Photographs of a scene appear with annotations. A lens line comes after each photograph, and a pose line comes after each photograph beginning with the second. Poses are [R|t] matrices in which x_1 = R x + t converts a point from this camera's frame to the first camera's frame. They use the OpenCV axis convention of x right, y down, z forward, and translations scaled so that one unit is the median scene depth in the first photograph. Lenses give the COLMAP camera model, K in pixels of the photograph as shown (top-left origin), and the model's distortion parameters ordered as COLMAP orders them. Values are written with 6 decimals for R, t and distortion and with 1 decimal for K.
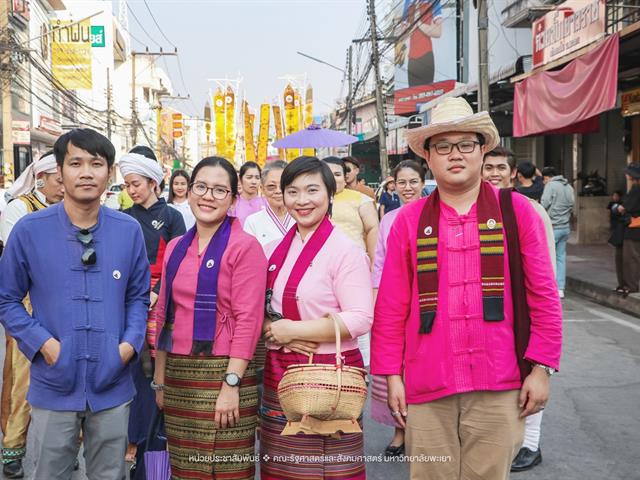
lens RADIAL K [[1353.6, 0, 320.0], [0, 1353.6, 240.0], [0, 0, 1]] dist [0.061591, 0.101462]
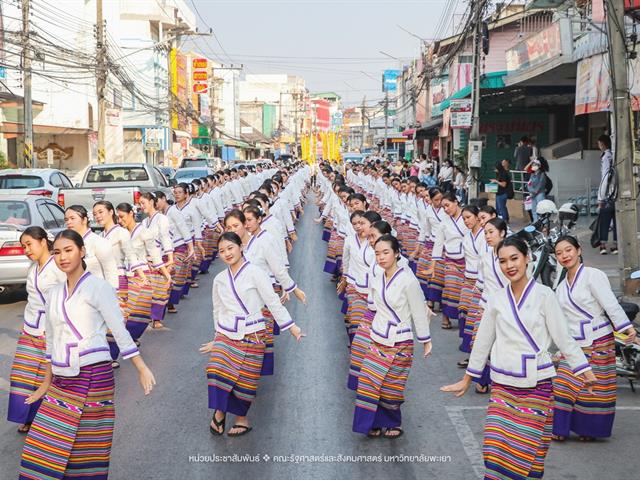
lens RADIAL K [[1665.9, 0, 320.0], [0, 1665.9, 240.0], [0, 0, 1]] dist [0.458804, 0.200914]
pose [[0.998995, 0.005169, -0.044515, -0.006801], [-0.004732, 0.999940, 0.009927, -0.019150], [0.044564, -0.009706, 0.998959, 0.317643]]
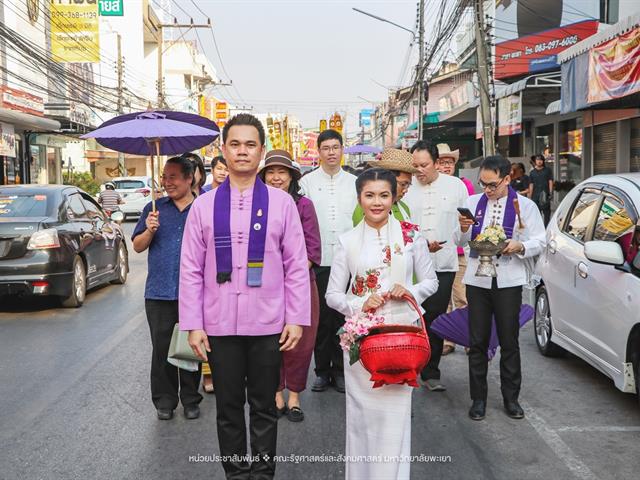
lens RADIAL K [[1332.4, 0, 320.0], [0, 1332.4, 240.0], [0, 0, 1]] dist [0.243939, 0.039312]
pose [[0.999296, -0.001866, -0.037470, -0.006023], [0.002093, 0.999980, 0.006017, -0.008998], [0.037458, -0.006091, 0.999280, 0.196837]]
